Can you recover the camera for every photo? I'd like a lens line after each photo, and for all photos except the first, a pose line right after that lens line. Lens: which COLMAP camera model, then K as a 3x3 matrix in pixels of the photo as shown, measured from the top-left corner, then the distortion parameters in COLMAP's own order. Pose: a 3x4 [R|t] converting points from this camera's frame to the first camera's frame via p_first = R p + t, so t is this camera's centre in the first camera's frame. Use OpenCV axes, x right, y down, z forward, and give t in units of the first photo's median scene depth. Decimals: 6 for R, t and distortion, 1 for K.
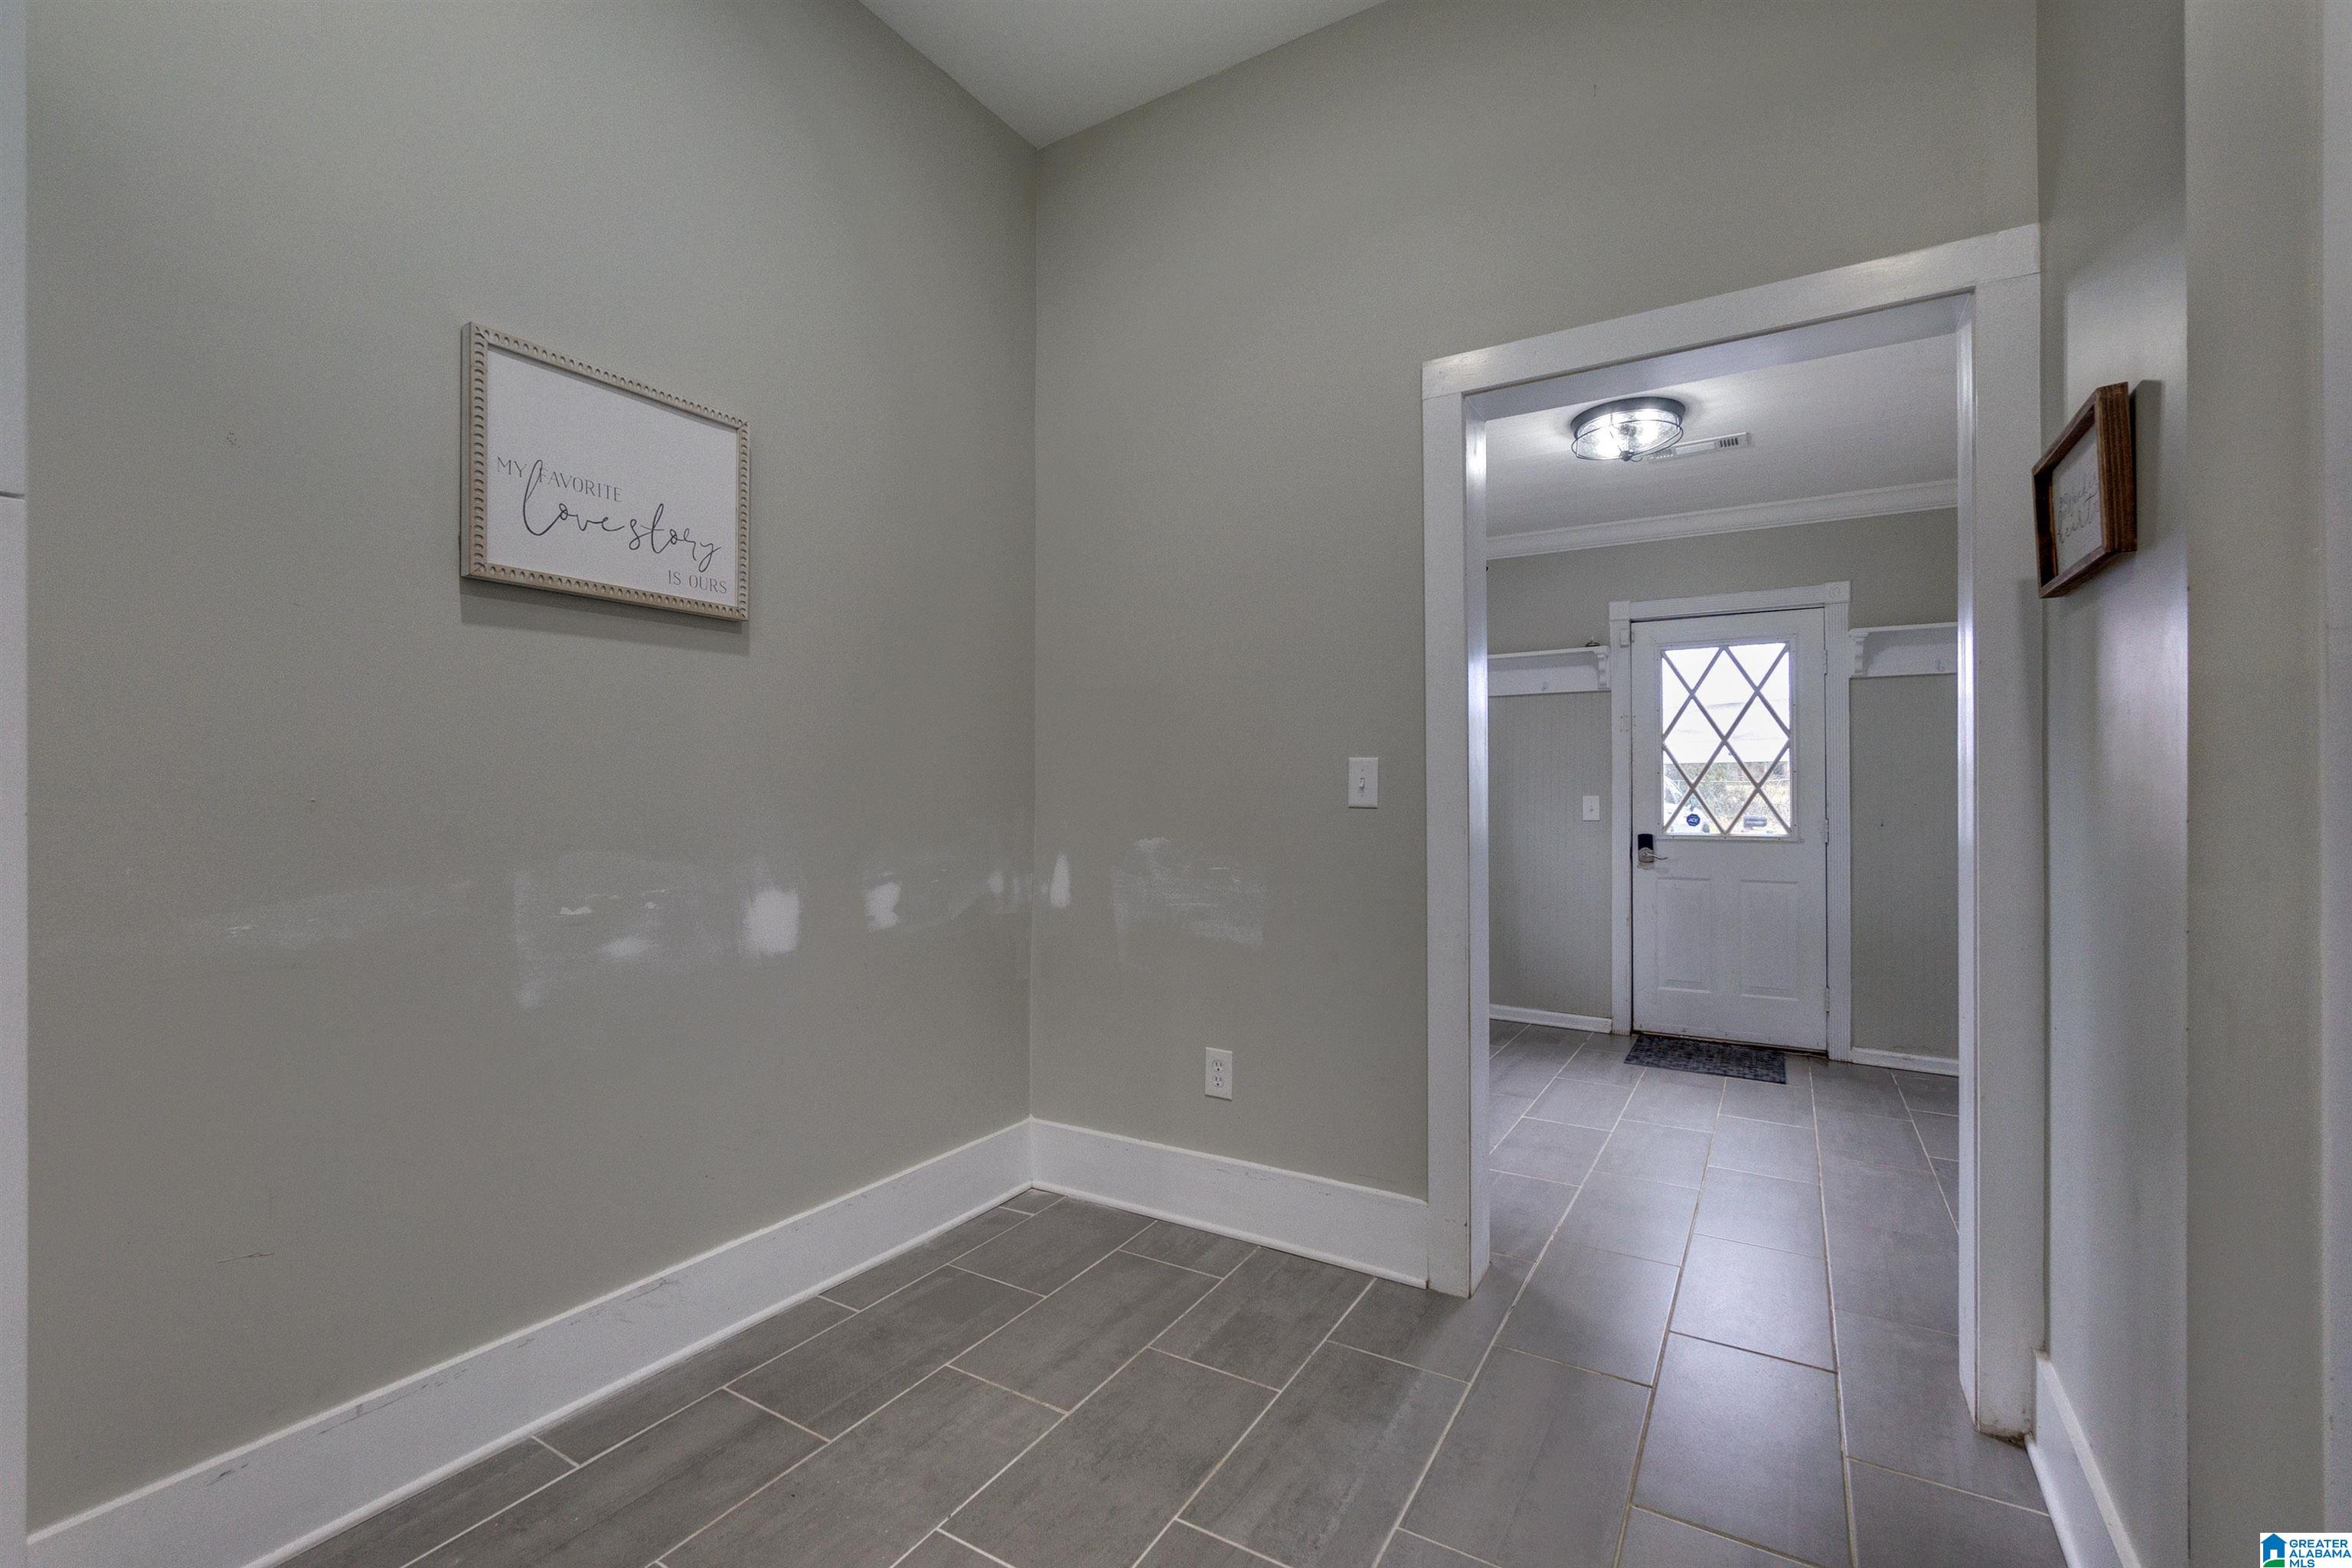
lens RADIAL K [[1011.9, 0, 1172.8], [0, 1011.9, 784.1], [0, 0, 1]] dist [-0.003199, -0.000377]
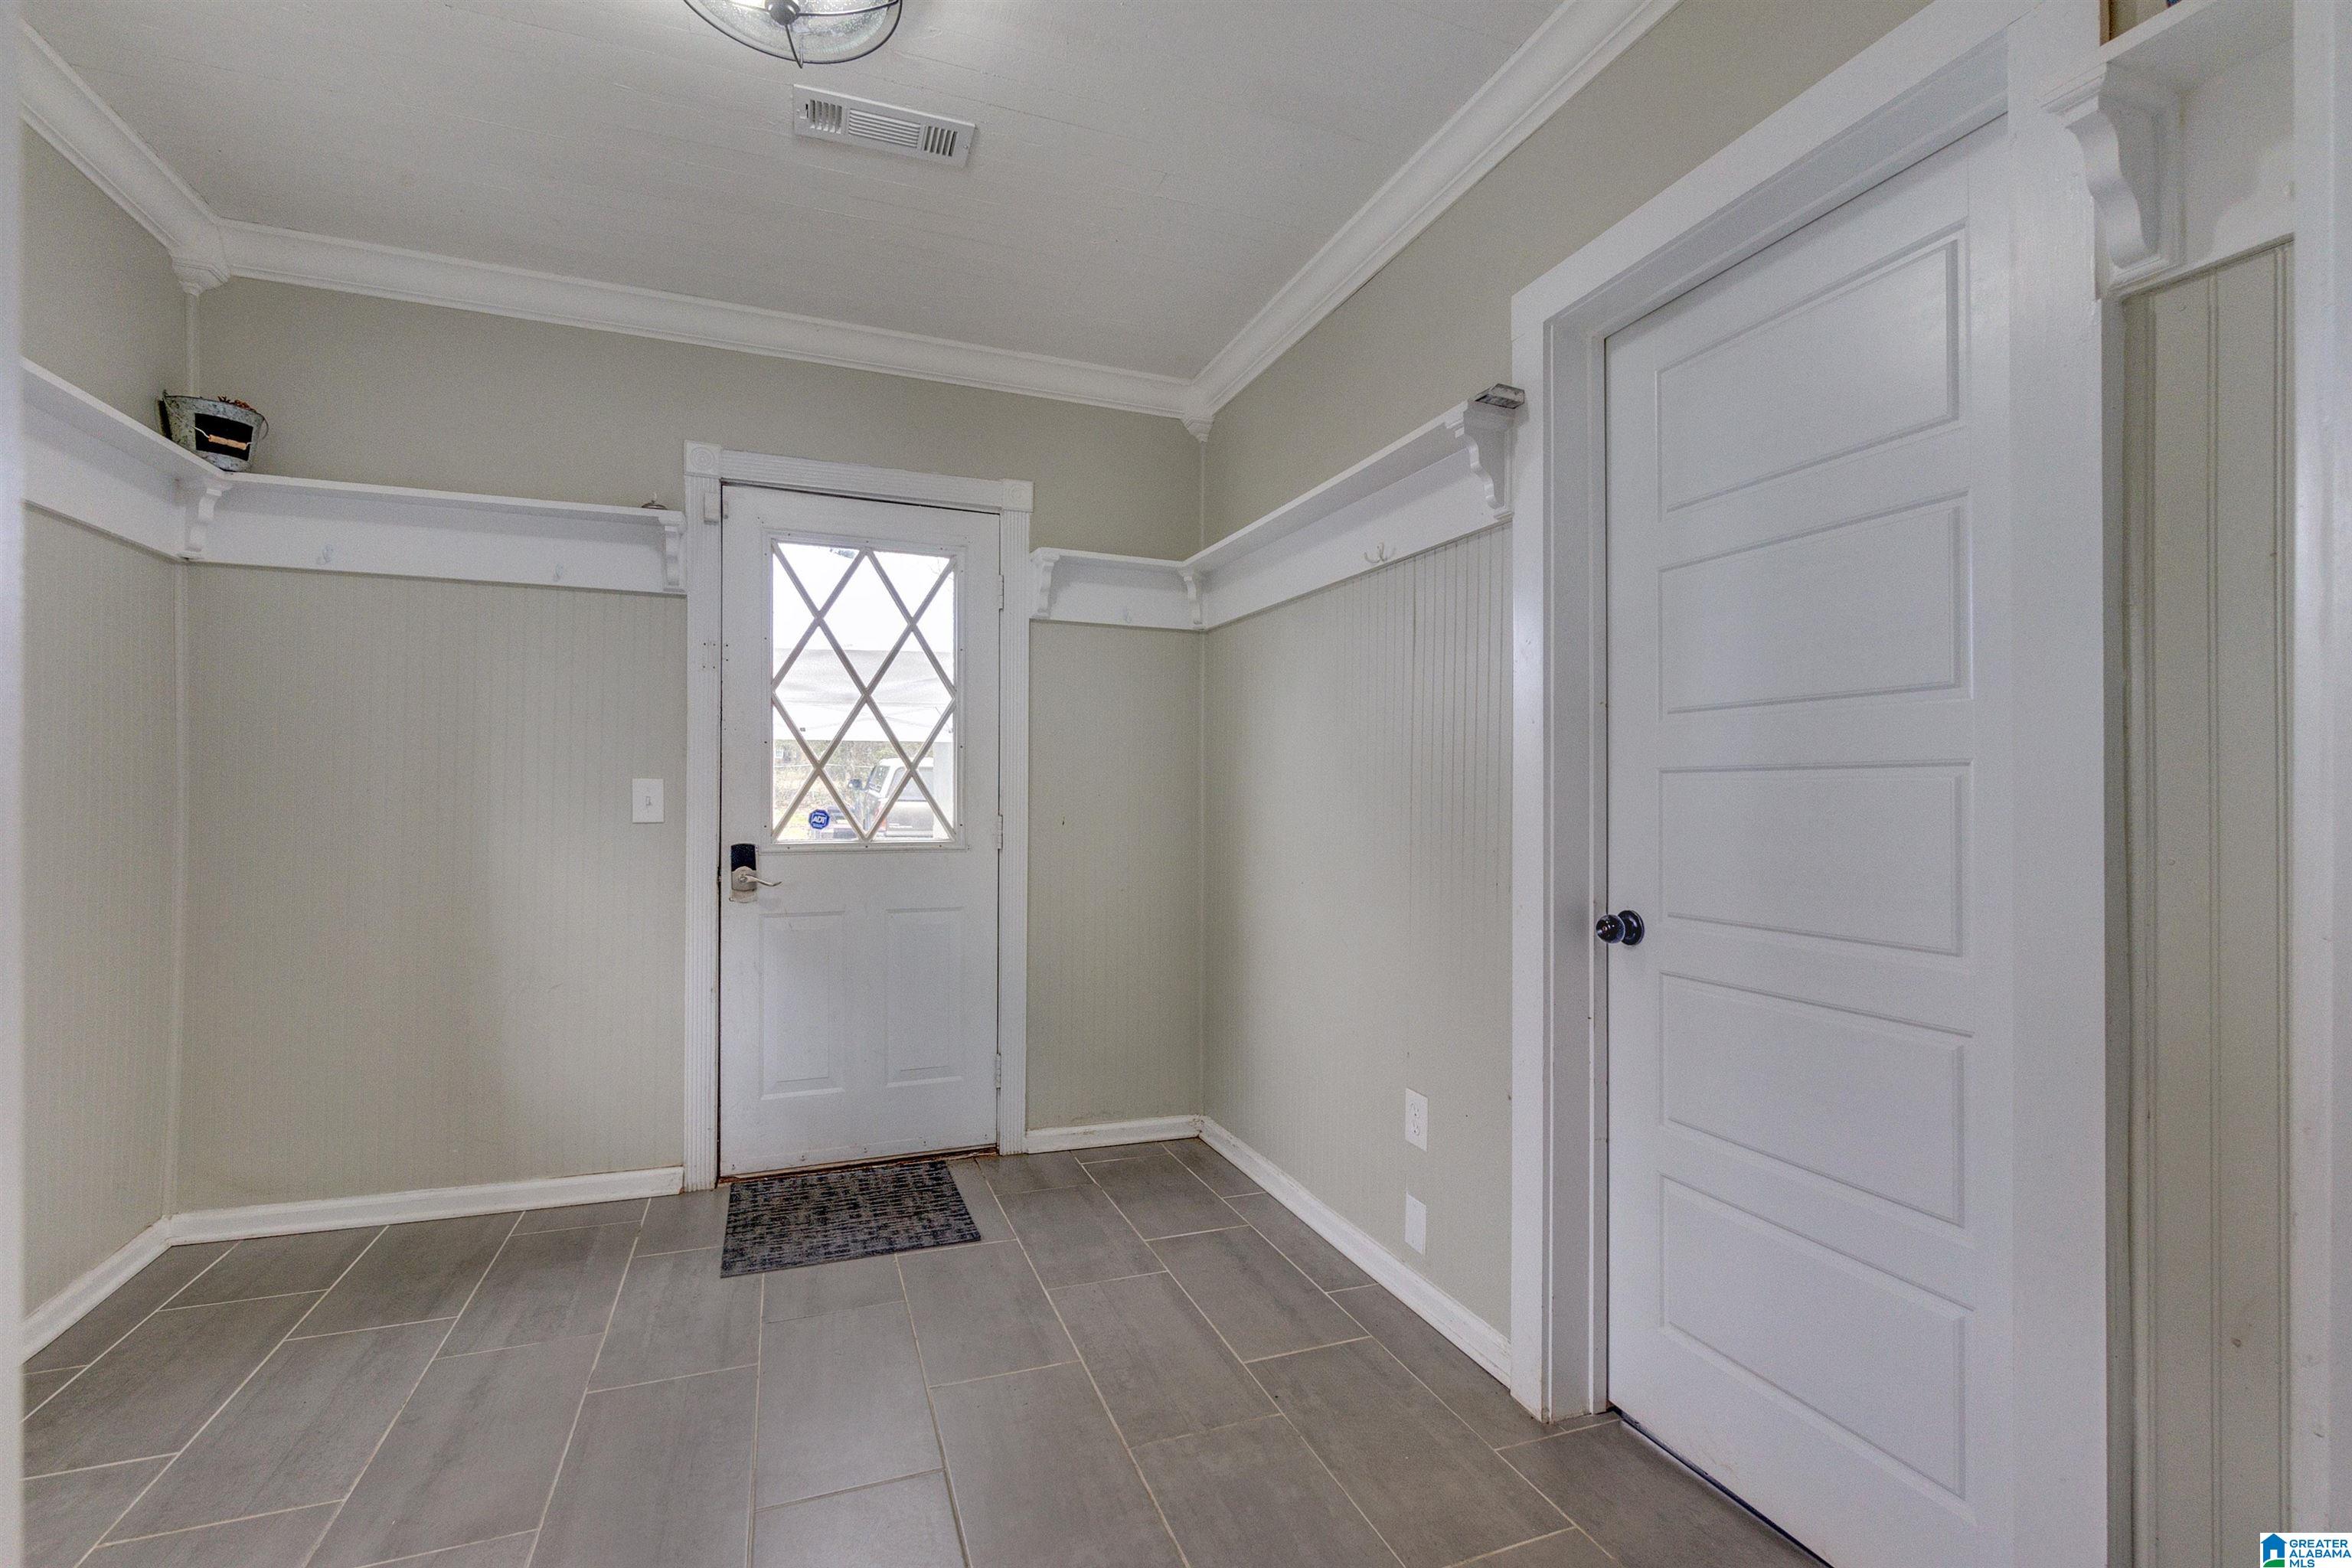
lens RADIAL K [[1008.7, 0, 1192.5], [0, 1008.7, 798.7], [0, 0, 1]] dist [-0.009329, 0.000211]
pose [[0.601929, -0.002669, 0.798545, 0.156649], [-0.020501, 0.999613, 0.018794, 0.006172], [-0.798287, -0.027683, 0.601641, 0.442595]]
